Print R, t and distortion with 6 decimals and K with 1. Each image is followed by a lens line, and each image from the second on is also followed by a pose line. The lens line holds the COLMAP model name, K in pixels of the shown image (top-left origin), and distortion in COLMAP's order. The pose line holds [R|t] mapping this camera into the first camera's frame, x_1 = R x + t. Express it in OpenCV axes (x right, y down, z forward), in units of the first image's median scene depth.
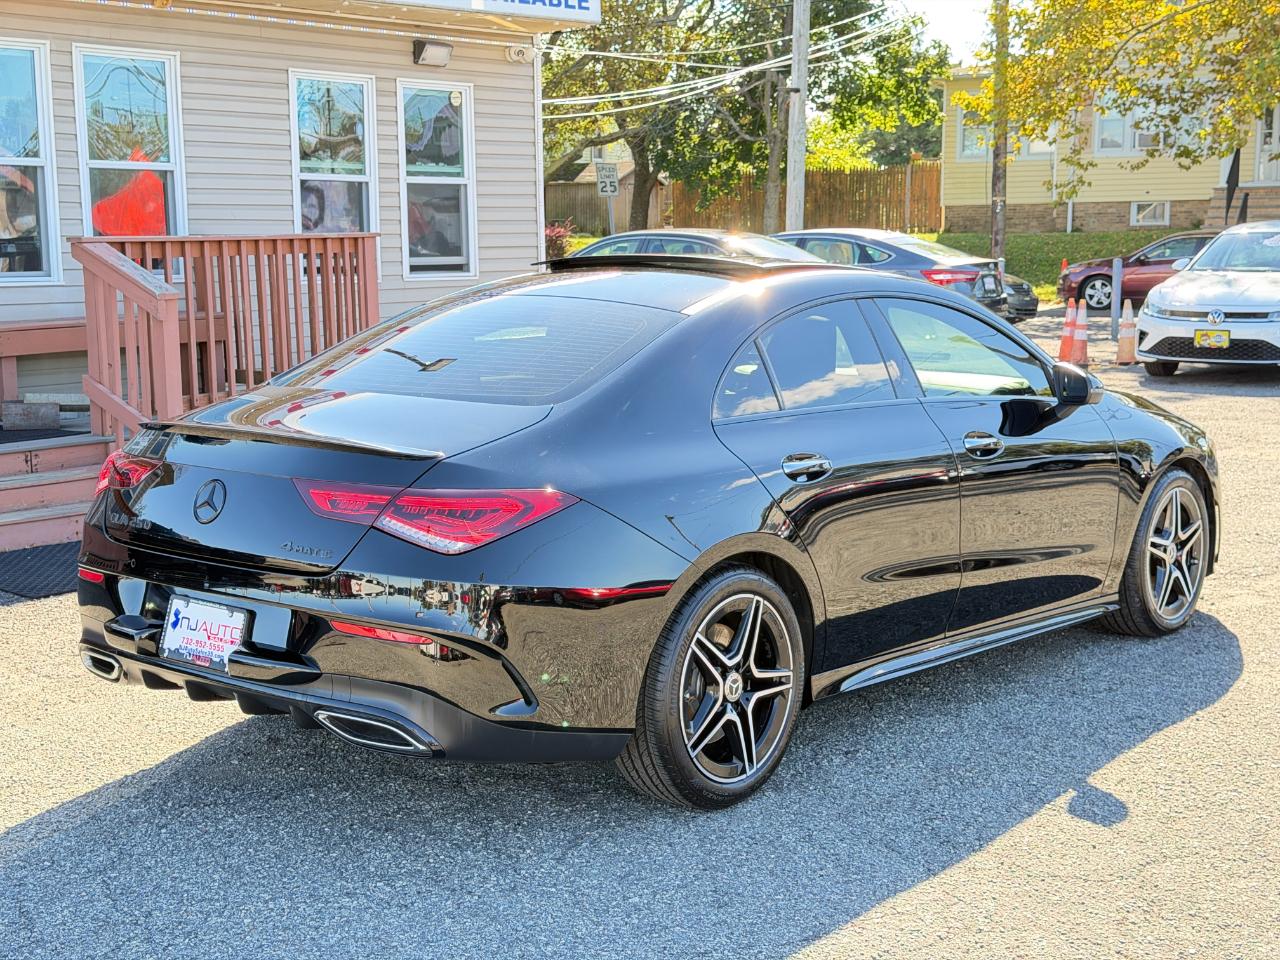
lens RADIAL K [[1873.6, 0, 592.3], [0, 1873.6, 609.4], [0, 0, 1]] dist [0.090589, -0.513968]
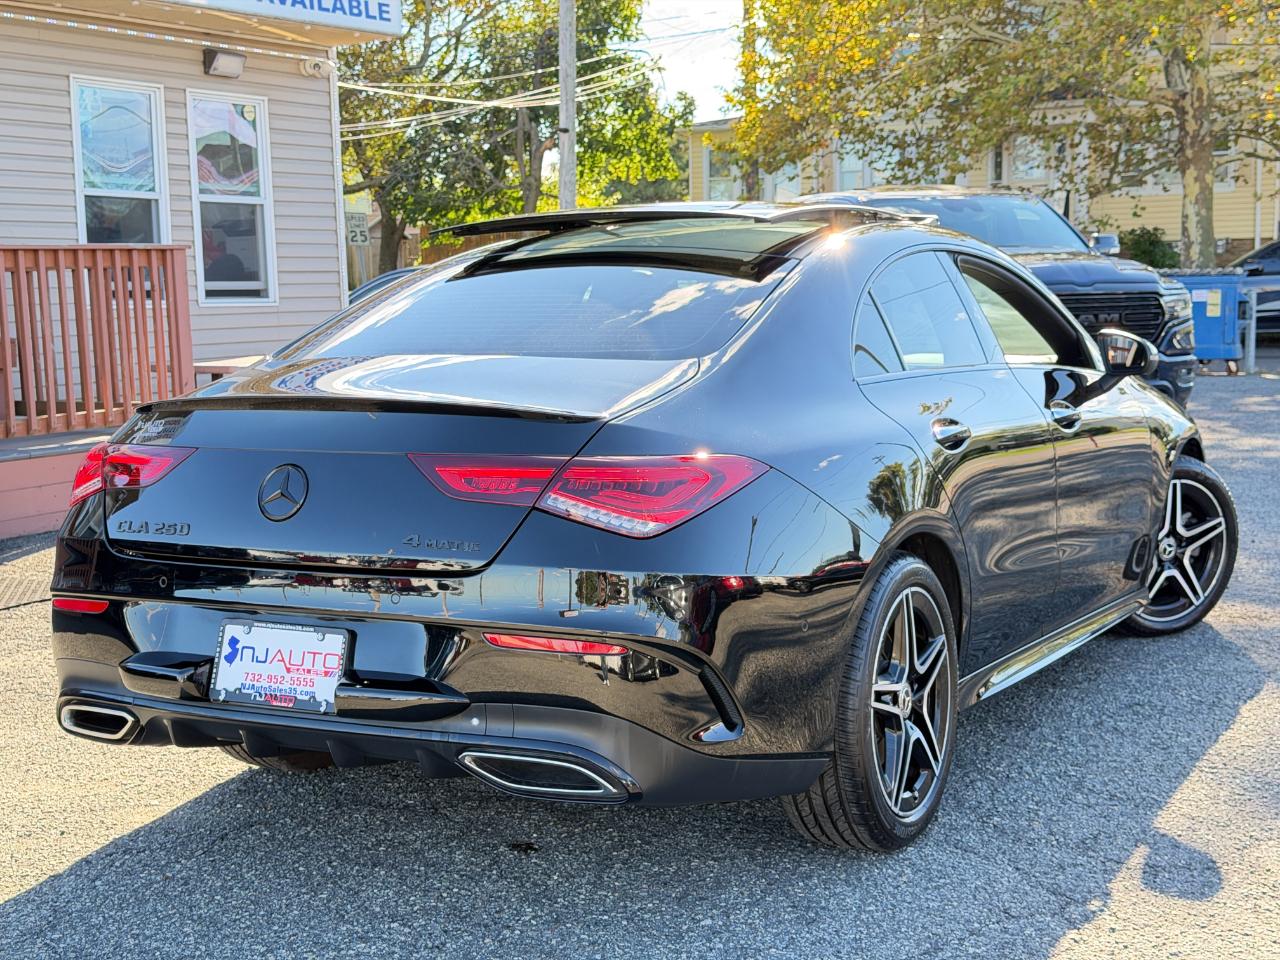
lens RADIAL K [[1851.7, 0, 640.0], [0, 1851.7, 480.0], [0, 0, 1]] dist [0.107422, -0.525389]
pose [[0.973813, -0.036565, 0.224391, -0.102685], [0.060142, 0.993253, -0.099153, 0.009689], [-0.219252, 0.110052, 0.969442, 0.099160]]
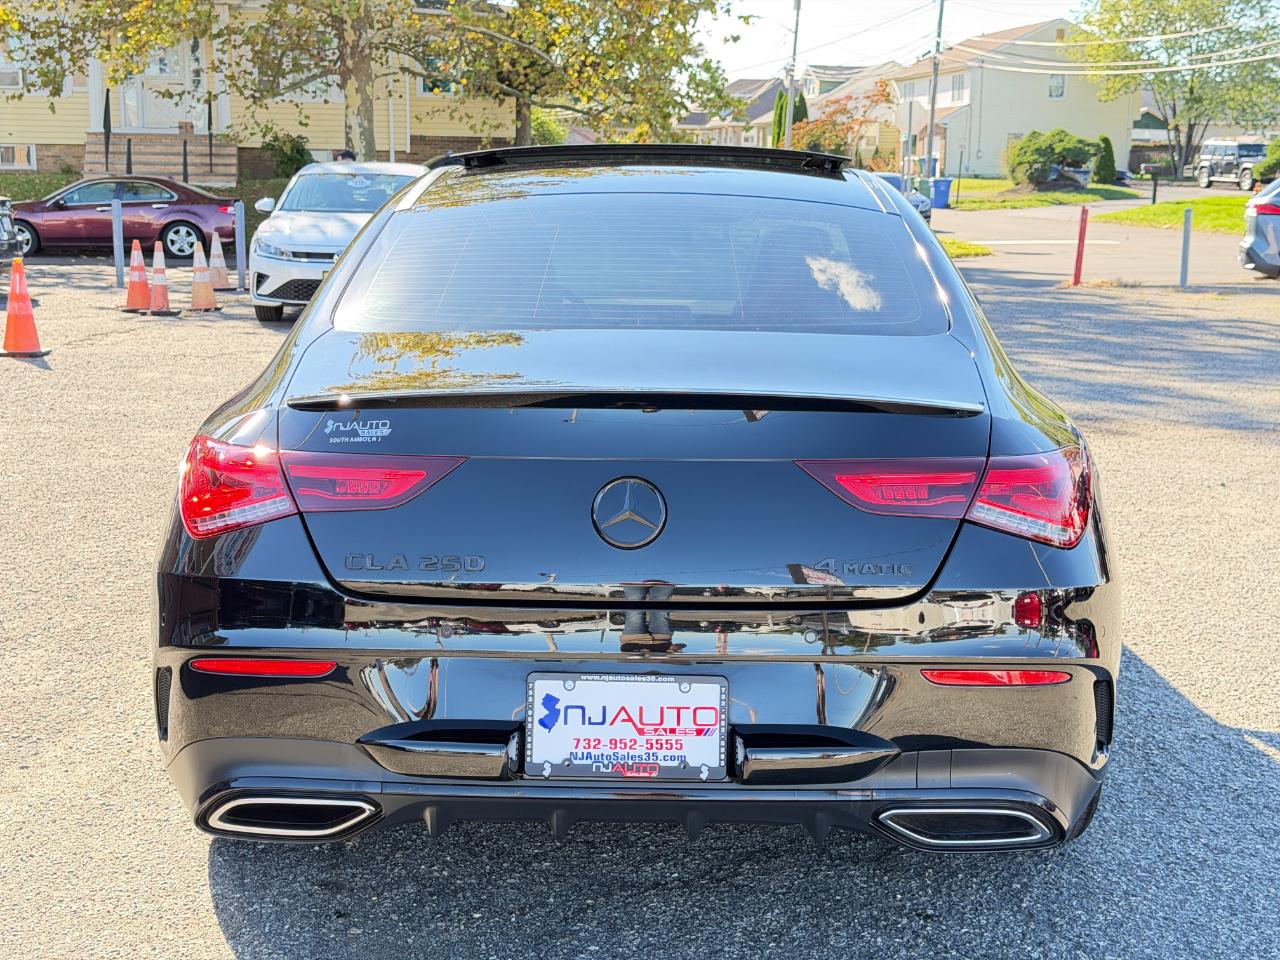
lens RADIAL K [[1851.7, 0, 640.0], [0, 1851.7, 480.0], [0, 0, 1]] dist [0.107422, -0.525389]
pose [[0.737949, -0.083467, 0.669675, -0.268843], [0.112466, 0.993656, -0.000085, -0.029777], [-0.665419, 0.075378, 0.742655, 0.239226]]
